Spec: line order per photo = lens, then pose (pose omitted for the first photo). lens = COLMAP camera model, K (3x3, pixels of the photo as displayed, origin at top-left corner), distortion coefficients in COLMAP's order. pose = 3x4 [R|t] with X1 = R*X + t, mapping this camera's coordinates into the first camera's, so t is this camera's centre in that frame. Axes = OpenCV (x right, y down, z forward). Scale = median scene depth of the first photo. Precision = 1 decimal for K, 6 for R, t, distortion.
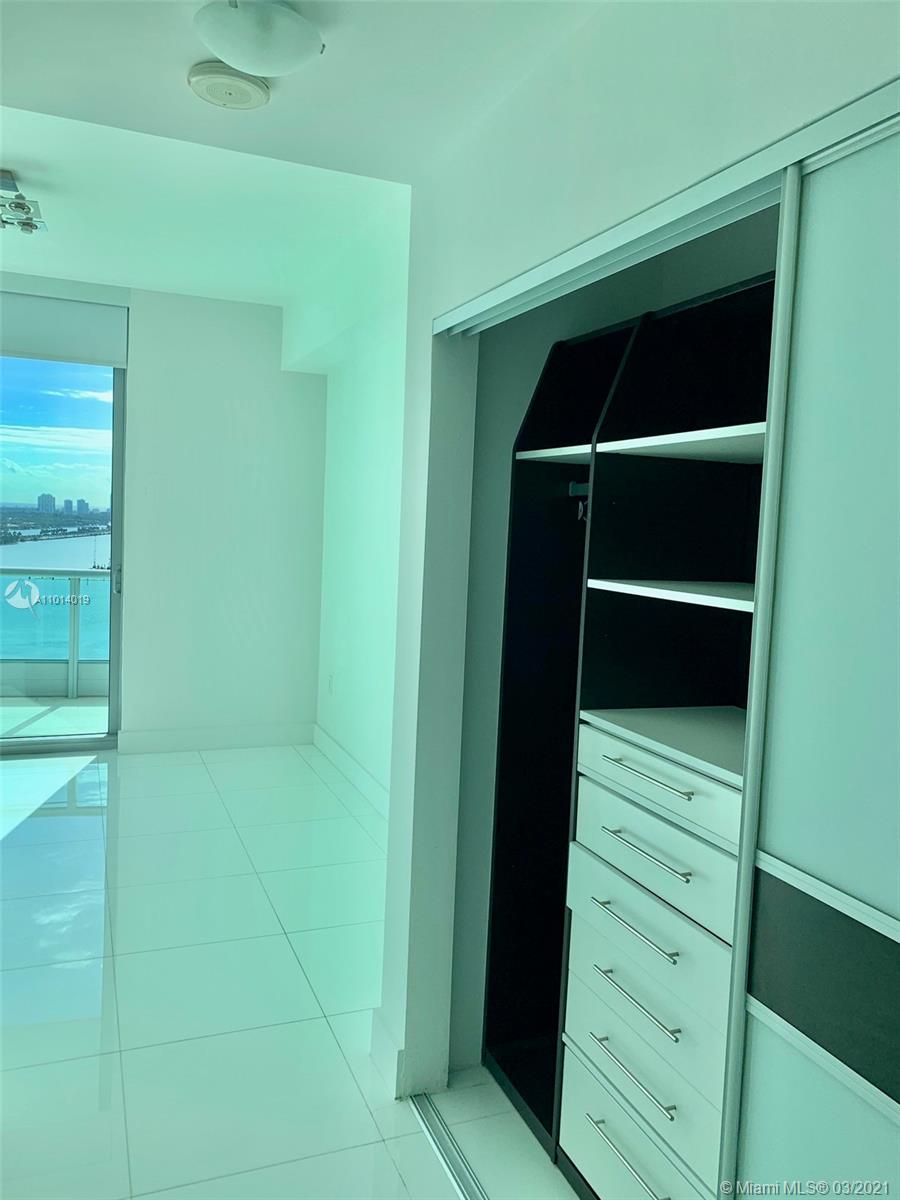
lens RADIAL K [[908.7, 0, 455.8], [0, 908.7, 585.4], [0, 0, 1]] dist [0.064156, -0.101415]
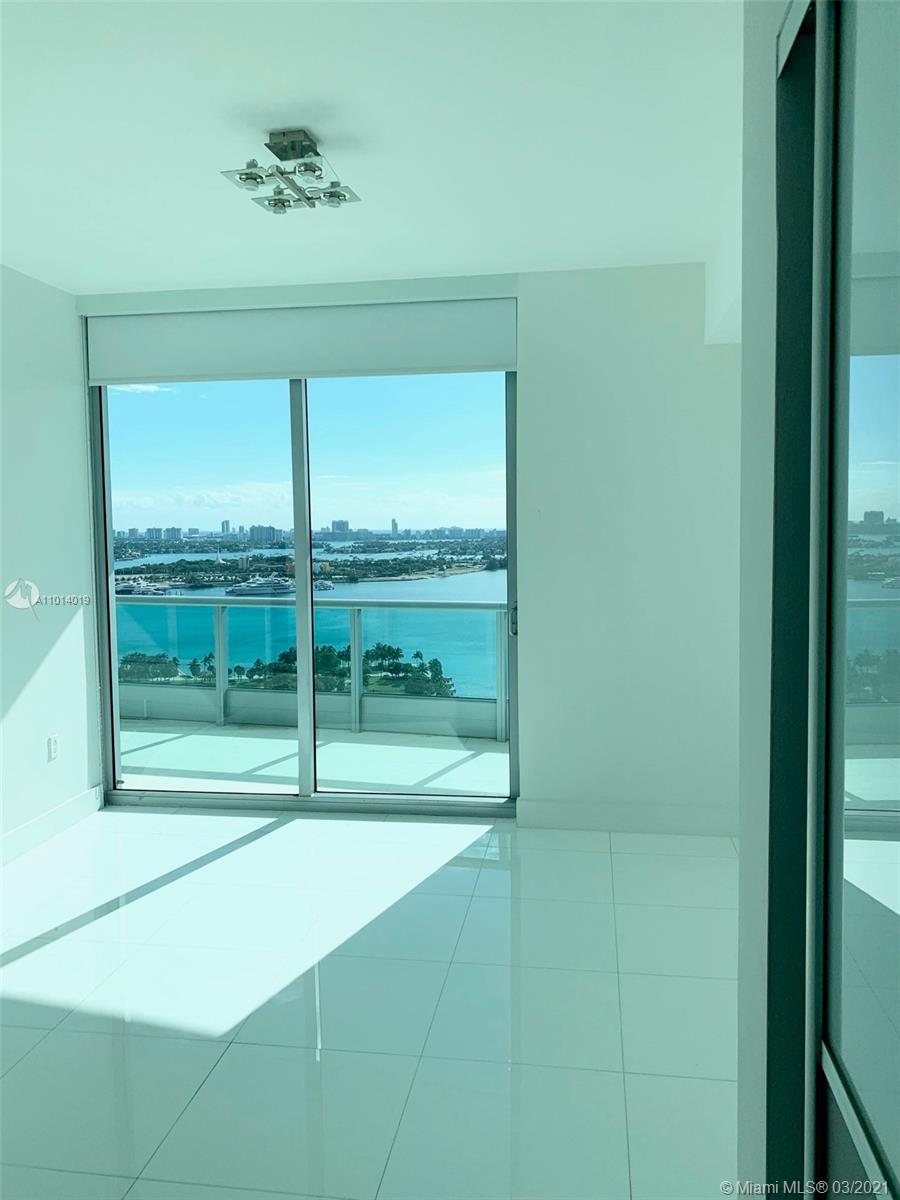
lens RADIAL K [[908.7, 0, 455.8], [0, 908.7, 585.4], [0, 0, 1]] dist [0.064156, -0.101415]
pose [[0.858473, -0.020267, -0.512459, 0.020087], [0.012951, 0.999757, -0.017843, -0.023375], [0.512696, 0.008681, 0.858527, 0.242724]]
